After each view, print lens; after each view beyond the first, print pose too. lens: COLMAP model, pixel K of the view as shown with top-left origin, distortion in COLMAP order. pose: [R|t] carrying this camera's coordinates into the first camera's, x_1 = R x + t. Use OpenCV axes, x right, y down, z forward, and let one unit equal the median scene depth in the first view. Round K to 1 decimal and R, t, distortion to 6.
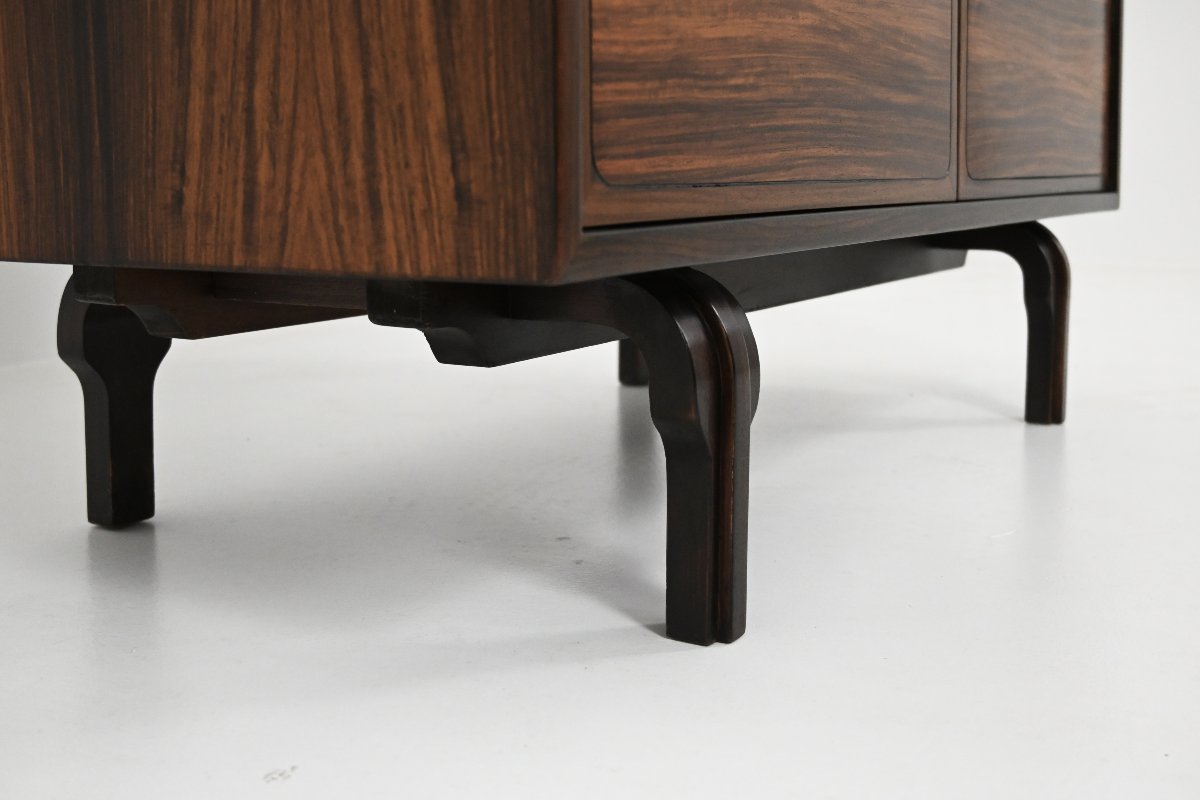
lens RADIAL K [[1400.3, 0, 582.7], [0, 1400.3, 285.9], [0, 0, 1]] dist [0.012946, 0.000000]
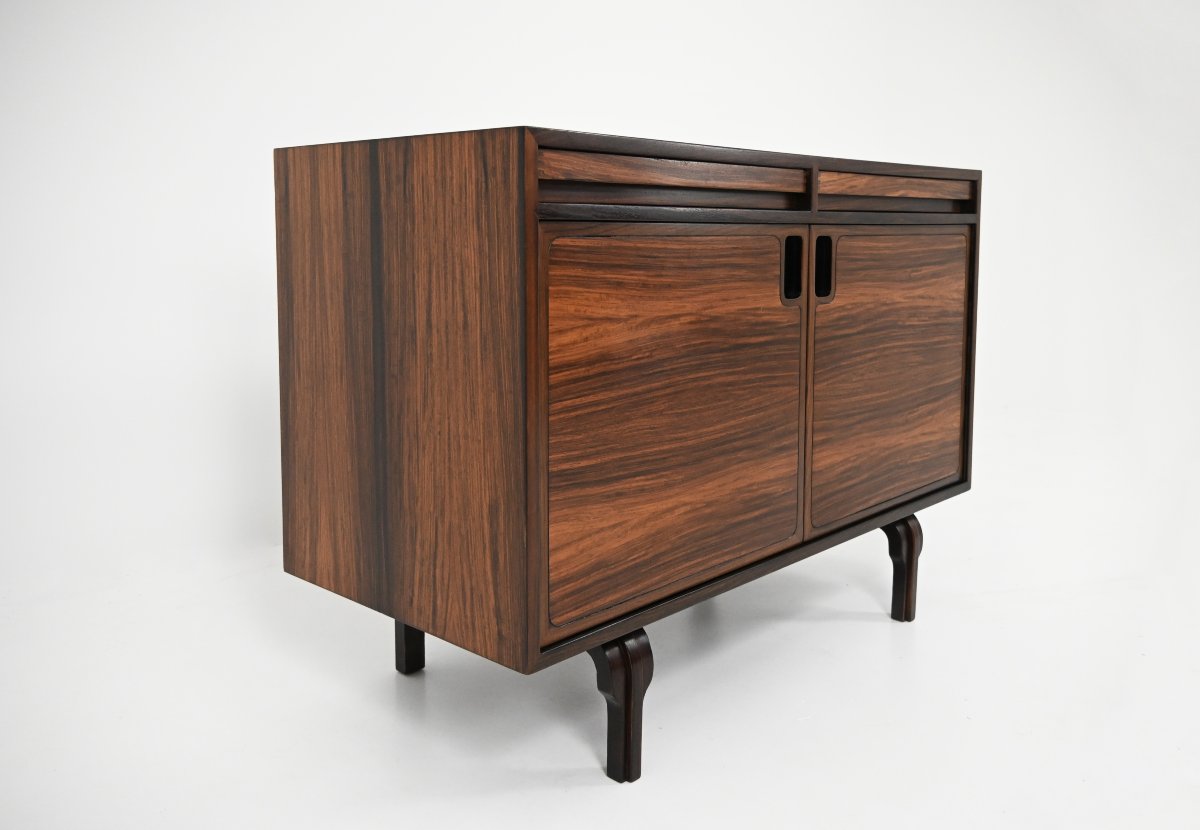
lens RADIAL K [[1056.0, 0, 612.8], [0, 1056.0, 352.6], [0, 0, 1]] dist [-0.002557, -0.001837]
pose [[0.980248, 0.022115, -0.196534, 0.470253], [-0.015719, 0.999297, 0.034043, -0.618527], [0.197149, -0.030281, 0.979906, -0.862703]]
